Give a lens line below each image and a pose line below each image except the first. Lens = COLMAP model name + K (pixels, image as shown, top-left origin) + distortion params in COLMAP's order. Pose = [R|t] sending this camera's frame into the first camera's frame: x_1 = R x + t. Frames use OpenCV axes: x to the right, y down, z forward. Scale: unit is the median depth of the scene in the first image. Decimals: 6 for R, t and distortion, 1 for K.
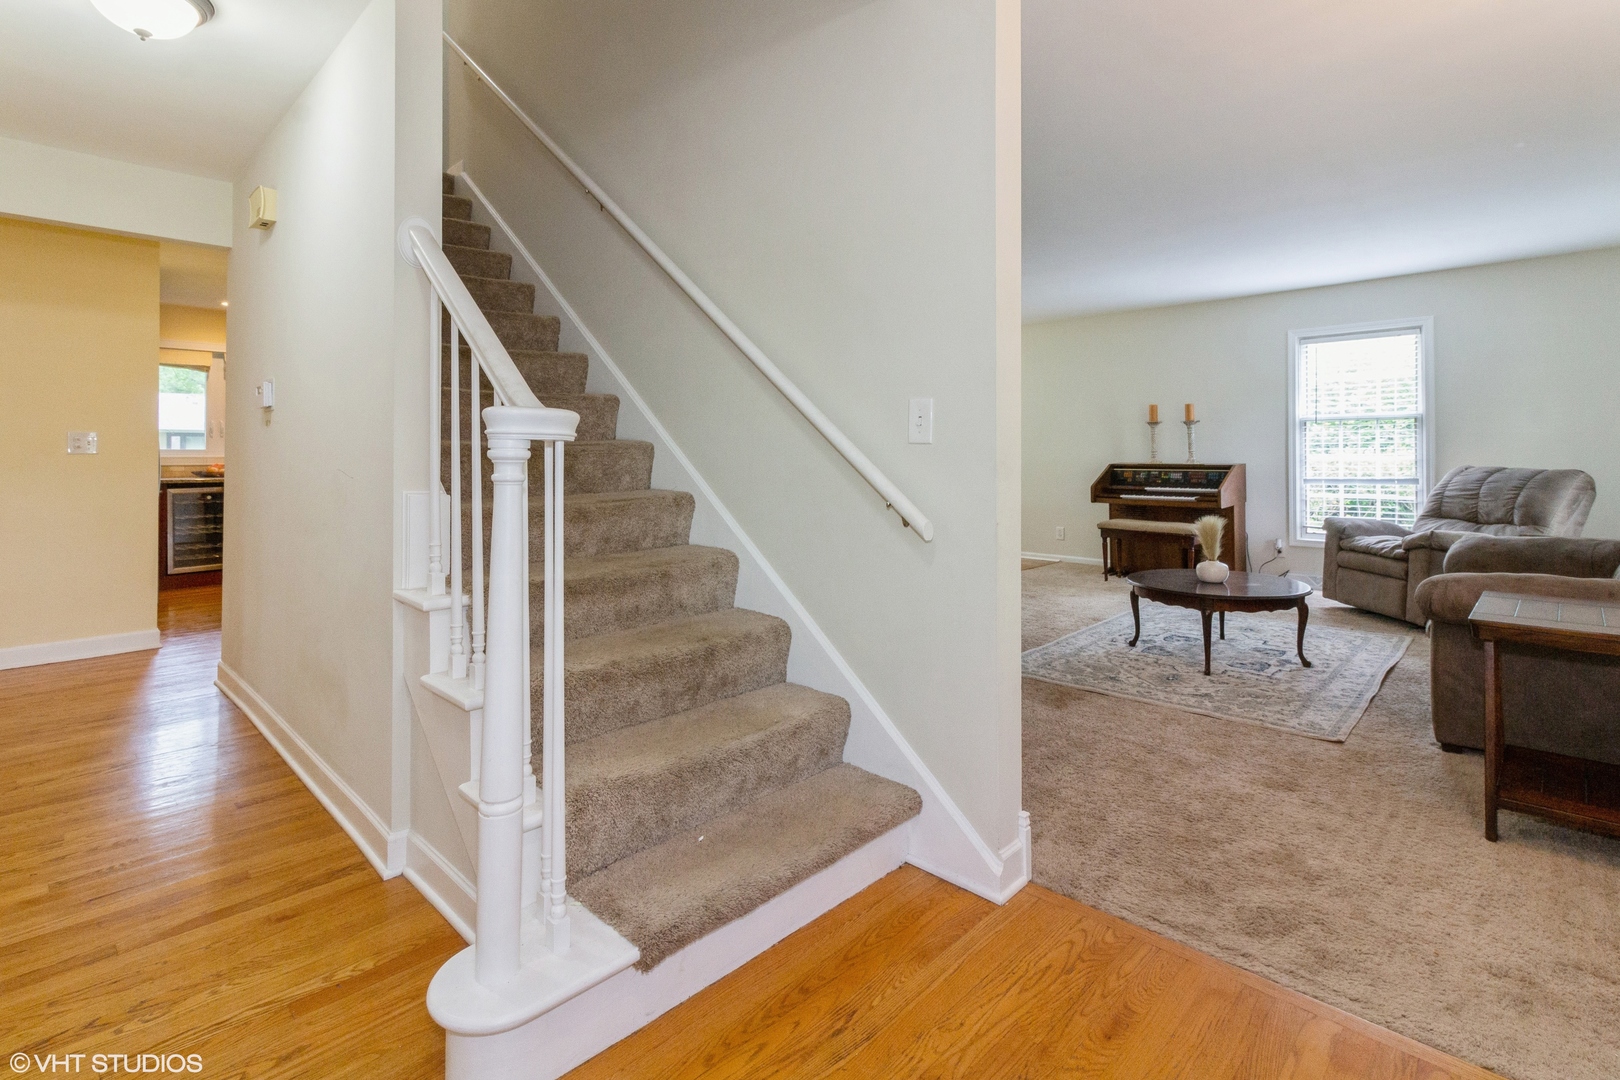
lens RADIAL K [[773.6, 0, 819.3], [0, 773.6, 480.4], [0, 0, 1]] dist [0.008380, 0.000067]
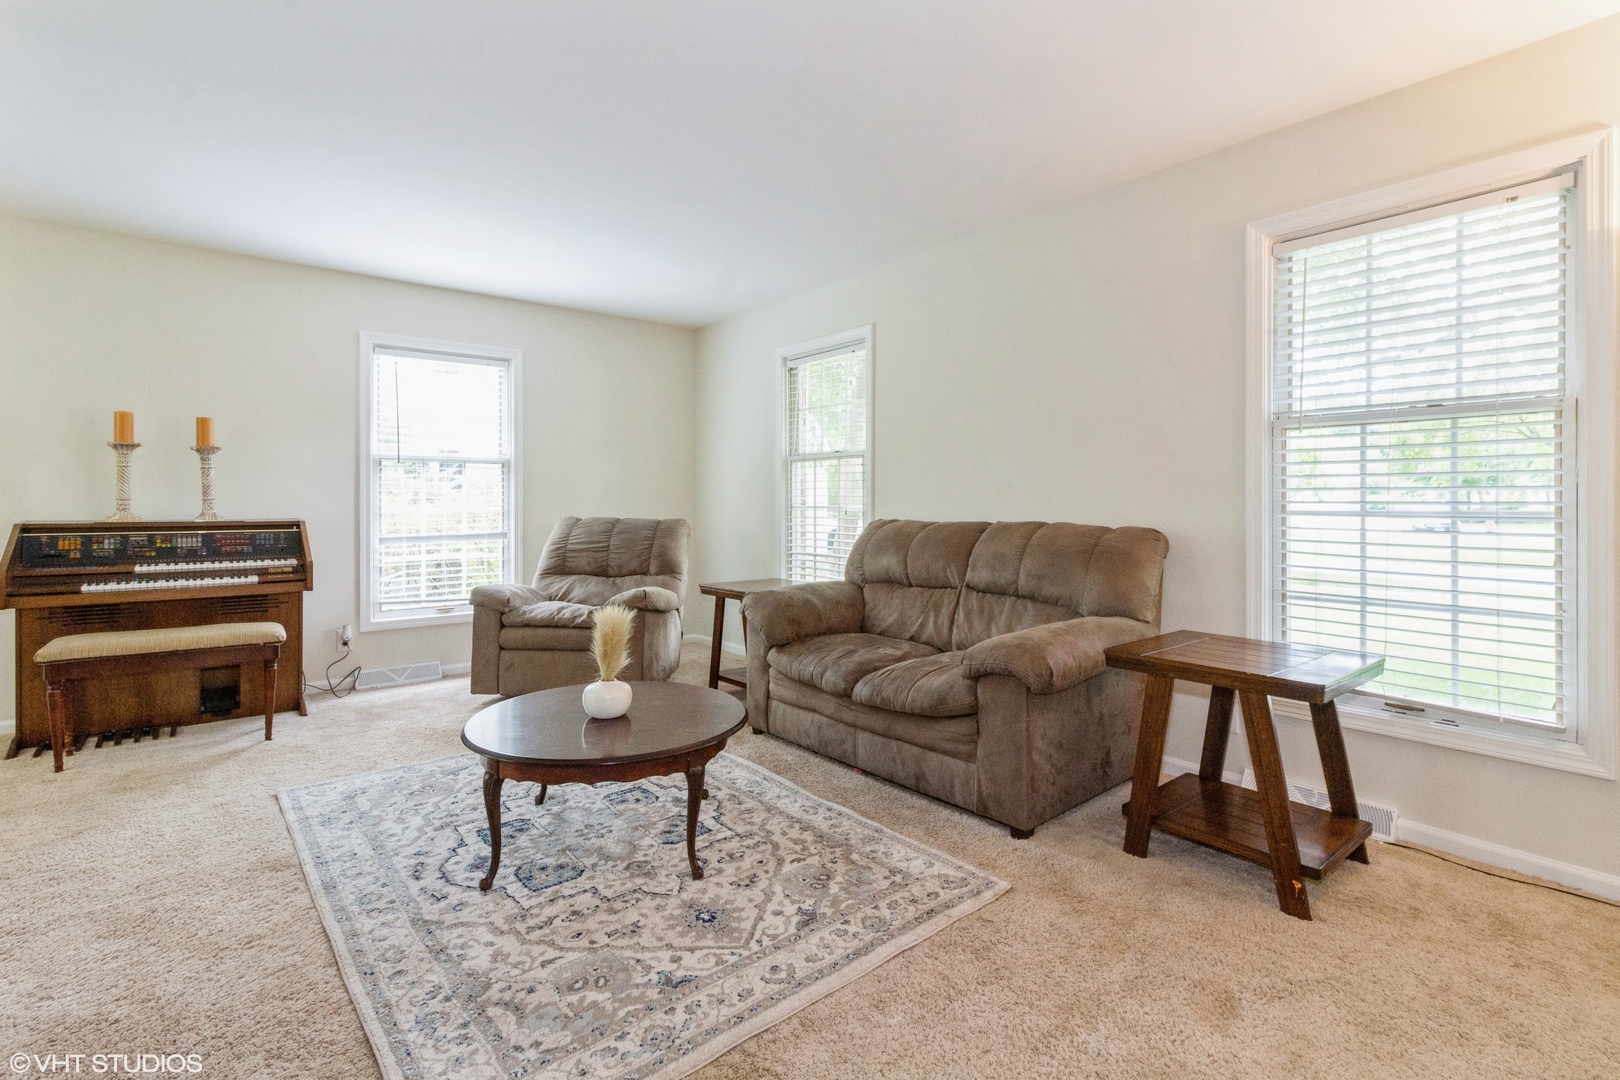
lens RADIAL K [[762.6, 0, 806.0], [0, 762.6, 511.5], [0, 0, 1]] dist [0.006022, -0.000048]
pose [[0.119926, -0.008991, 0.992742, -0.042203], [0.032987, 0.999443, 0.005067, -0.017383], [-0.992235, 0.032140, 0.120156, 0.516165]]
